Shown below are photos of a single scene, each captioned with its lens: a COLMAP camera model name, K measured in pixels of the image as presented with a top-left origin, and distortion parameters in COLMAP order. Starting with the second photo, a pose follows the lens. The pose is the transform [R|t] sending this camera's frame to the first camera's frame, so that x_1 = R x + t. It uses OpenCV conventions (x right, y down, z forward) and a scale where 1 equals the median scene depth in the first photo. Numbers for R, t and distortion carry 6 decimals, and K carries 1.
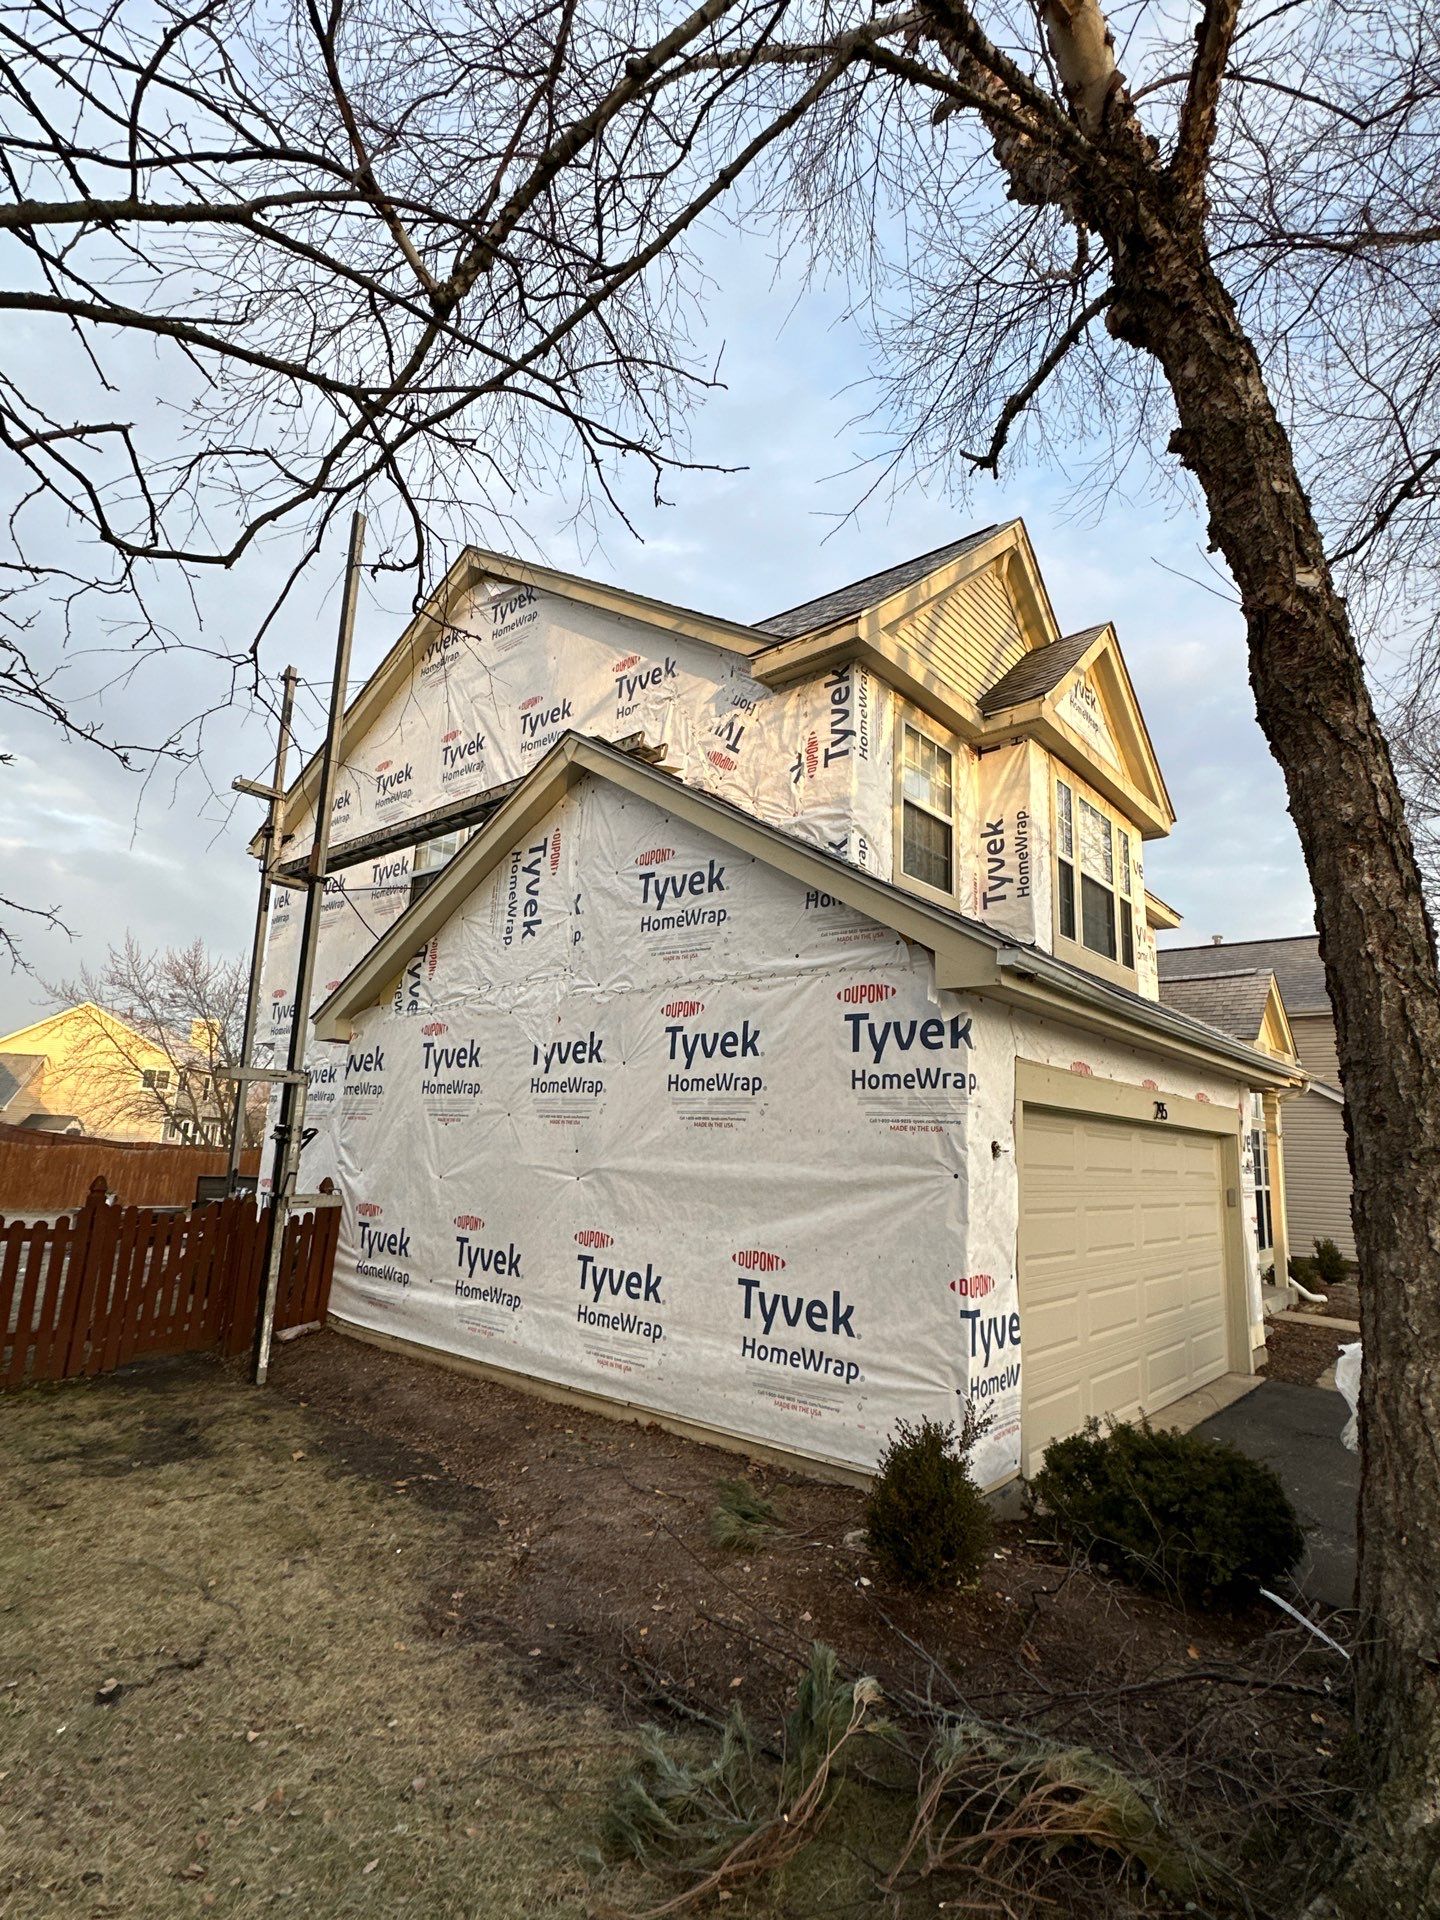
lens RADIAL K [[981.0, 0, 718.9], [0, 981.0, 969.9], [0, 0, 1]] dist [0.014390, -0.000555]
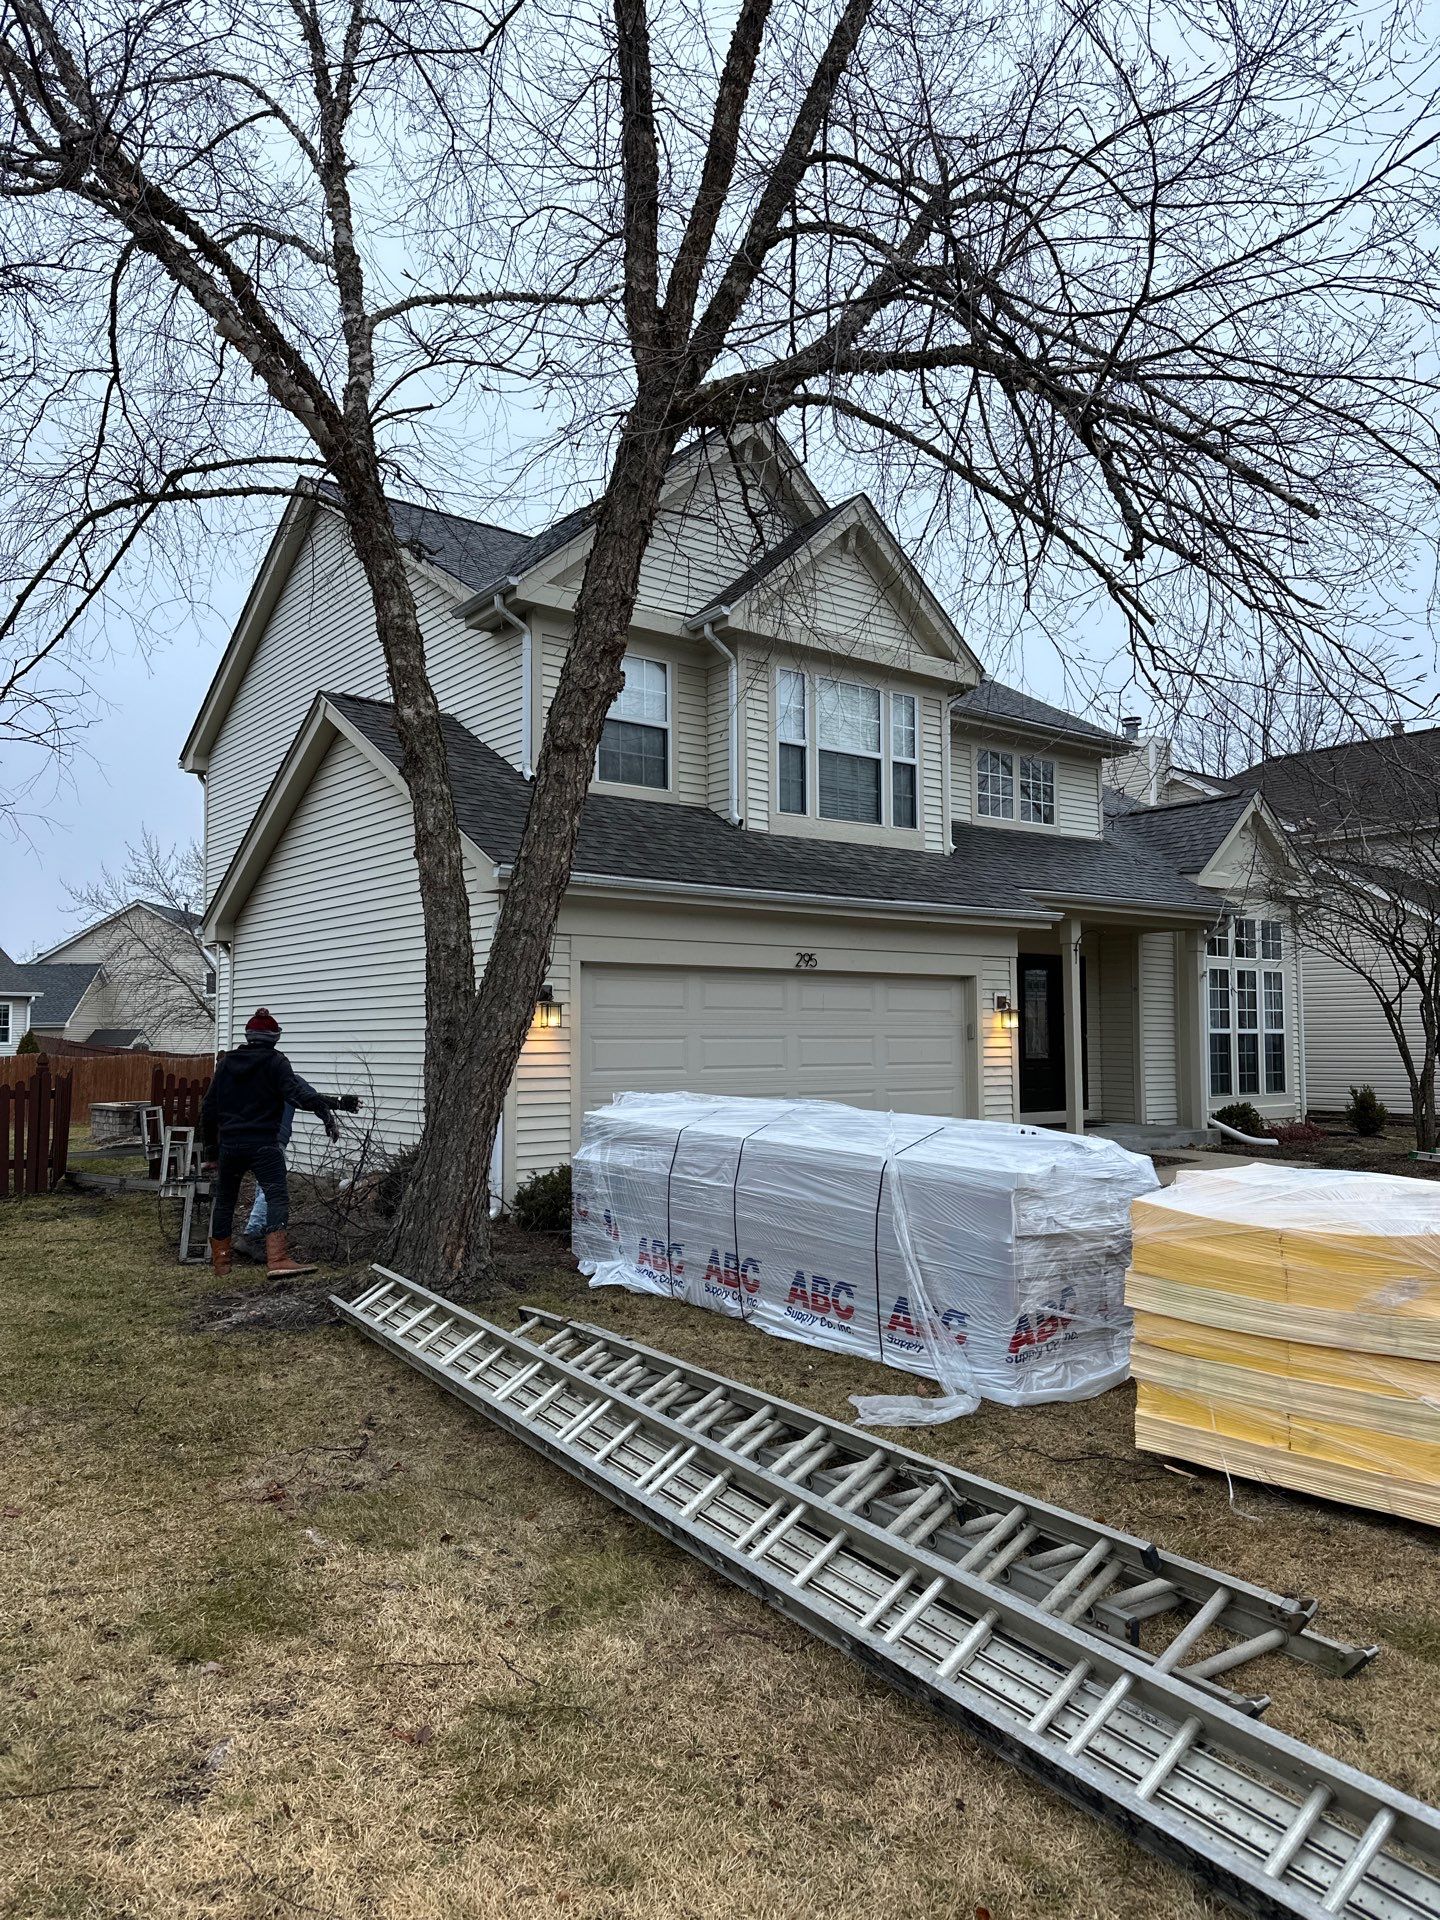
lens RADIAL K [[1346.8, 0, 719.2], [0, 1346.8, 969.9], [0, 0, 1]] dist [0.199985, -0.344604]
pose [[0.979152, -0.058417, -0.194549, 0.611689], [0.082243, 0.989752, 0.116736, -0.046438], [0.185736, -0.130303, 0.973922, -0.615494]]
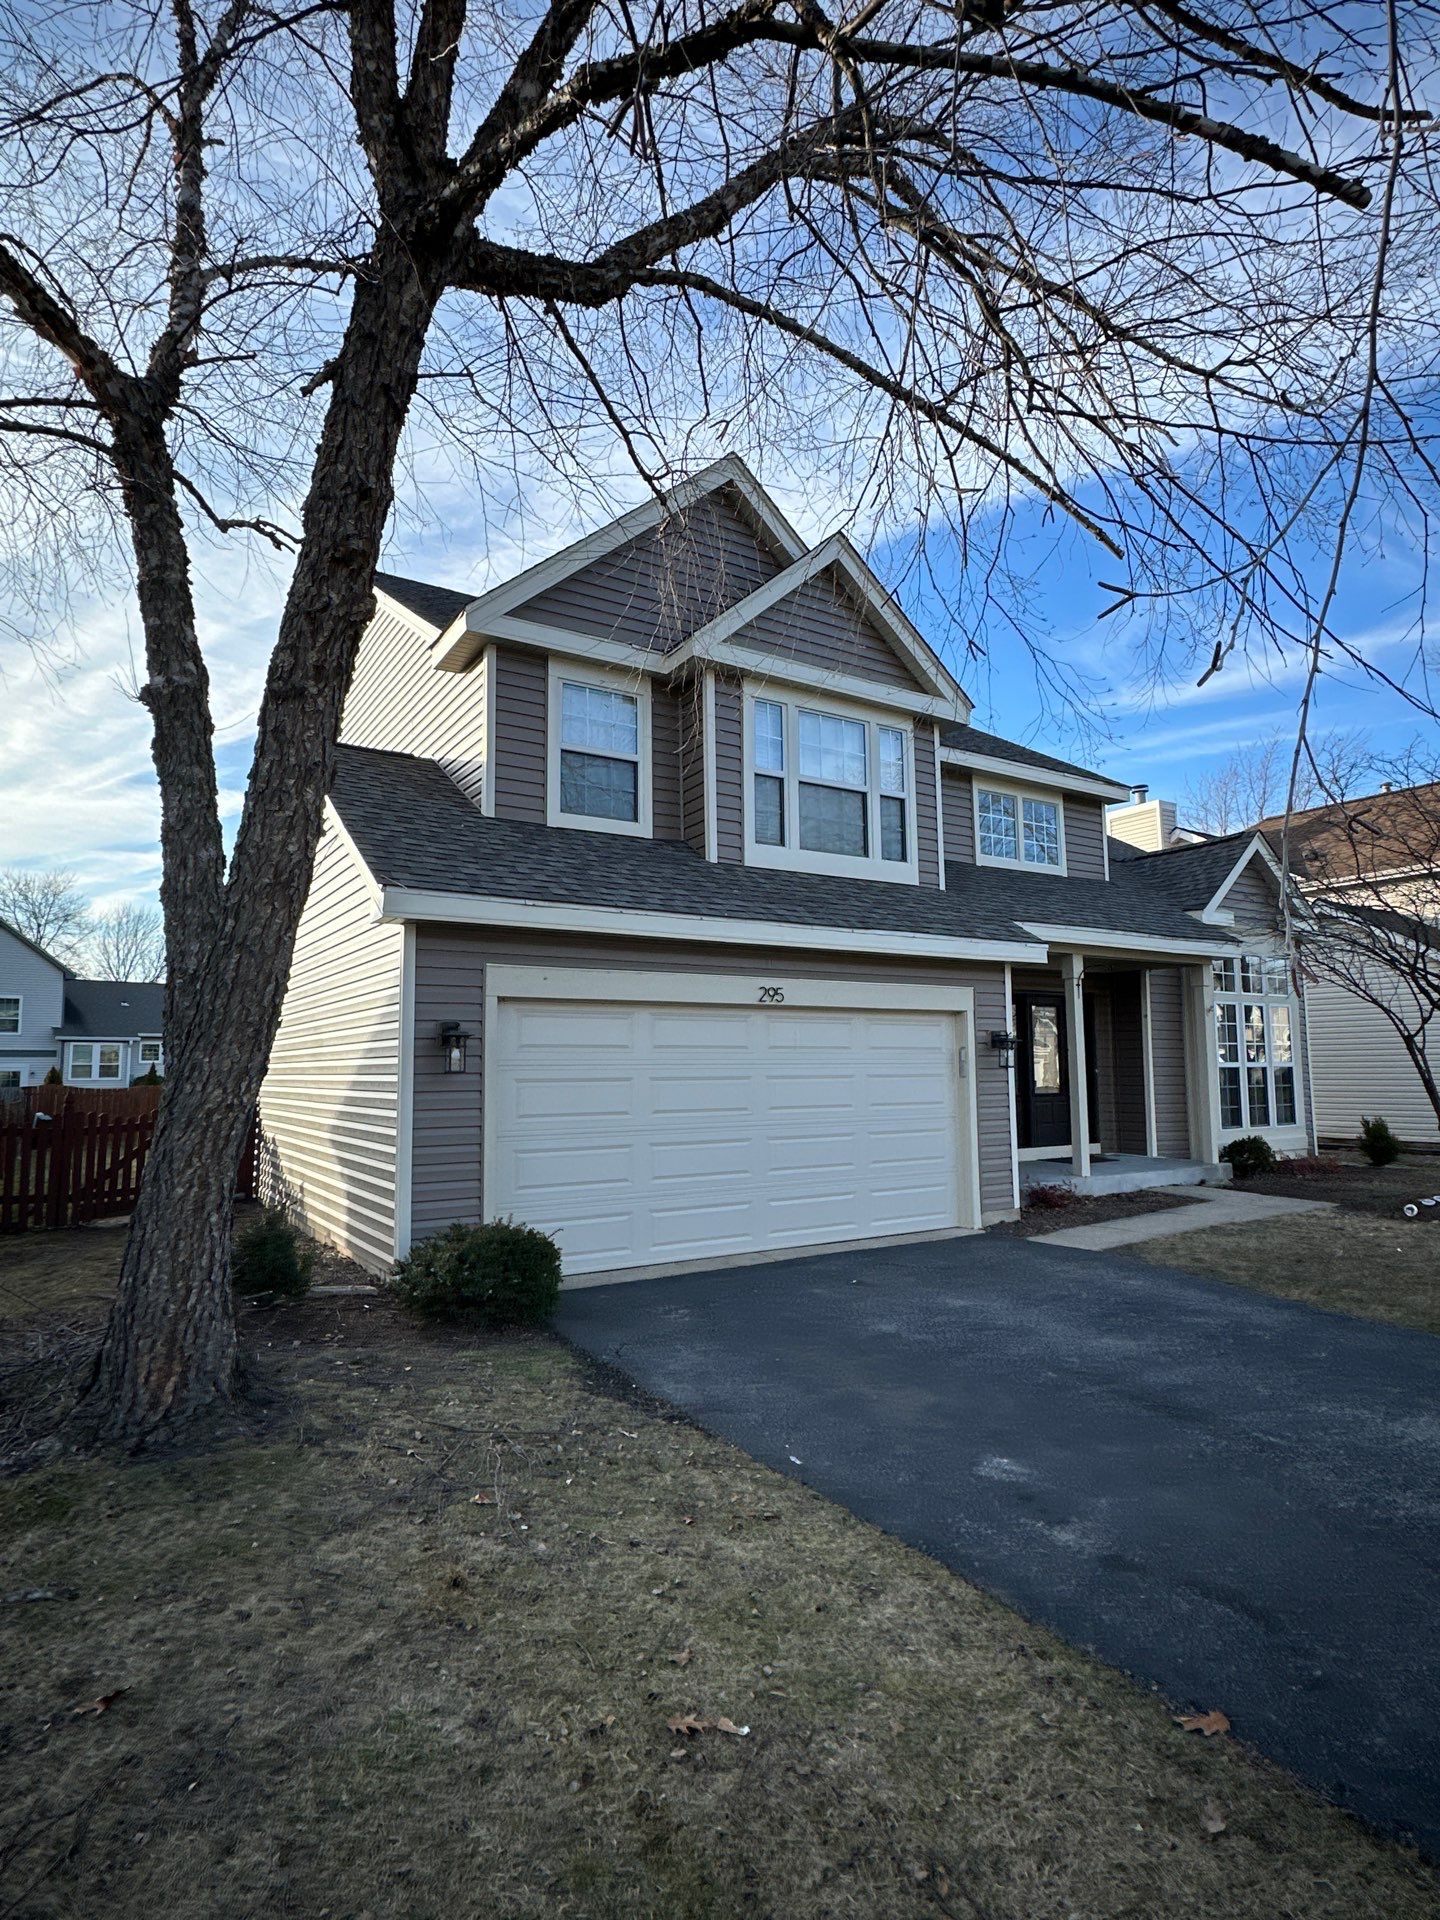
lens RADIAL K [[1042.4, 0, 718.3], [0, 1042.4, 967.7], [0, 0, 1]] dist [0.015642, -0.003220]
pose [[0.953005, -0.080074, -0.292181, 0.683669], [0.102558, 0.992766, 0.062438, 0.027346], [0.285068, -0.089469, 0.954323, -0.166085]]
